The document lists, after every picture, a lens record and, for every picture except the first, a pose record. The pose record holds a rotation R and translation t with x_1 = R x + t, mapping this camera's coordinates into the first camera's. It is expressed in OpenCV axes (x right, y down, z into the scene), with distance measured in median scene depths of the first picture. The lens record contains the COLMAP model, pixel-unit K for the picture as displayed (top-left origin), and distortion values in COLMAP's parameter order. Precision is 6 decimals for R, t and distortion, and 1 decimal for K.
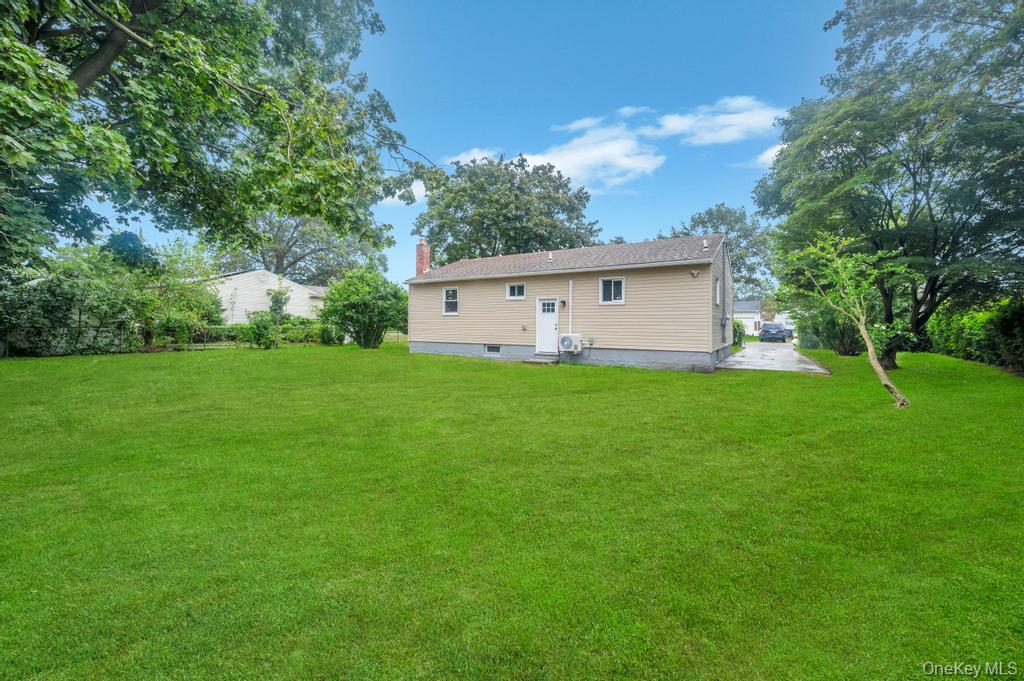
lens RADIAL K [[413.3, 0, 511.9], [0, 413.3, 324.8], [0, 0, 1]] dist [0.000156, -0.000001]
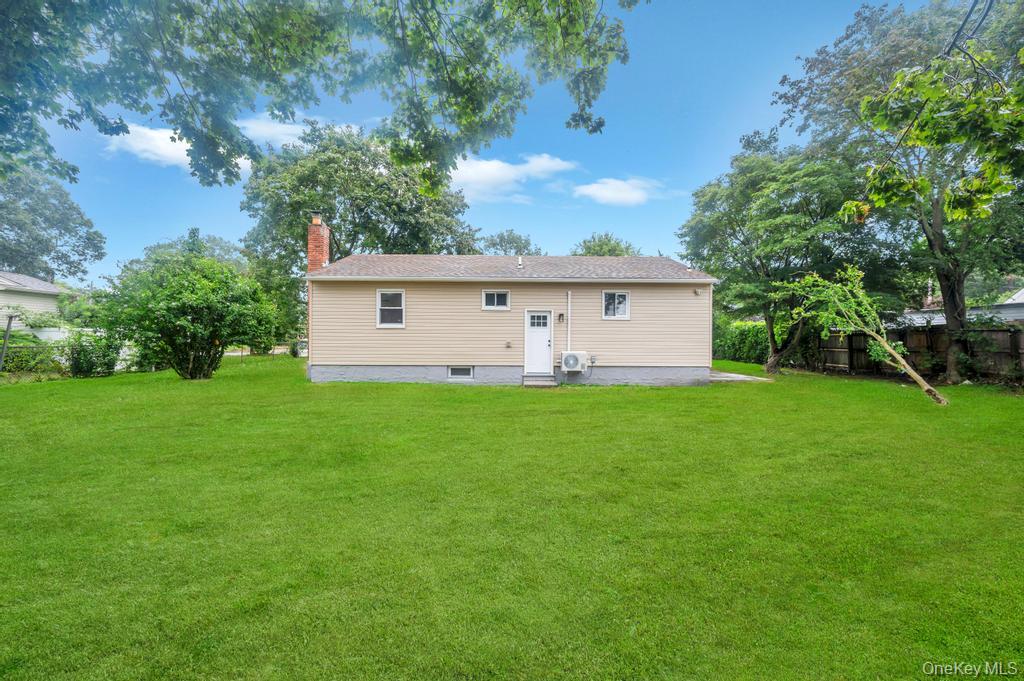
lens RADIAL K [[411.0, 0, 512.0], [0, 411.0, 340.5], [0, 0, 1]] dist [0.000411, 0.000022]
pose [[0.839360, -0.002203, 0.543571, -0.413522], [-0.000829, 0.999985, 0.005335, -0.005493], [-0.543575, -0.004928, 0.839346, 0.306449]]
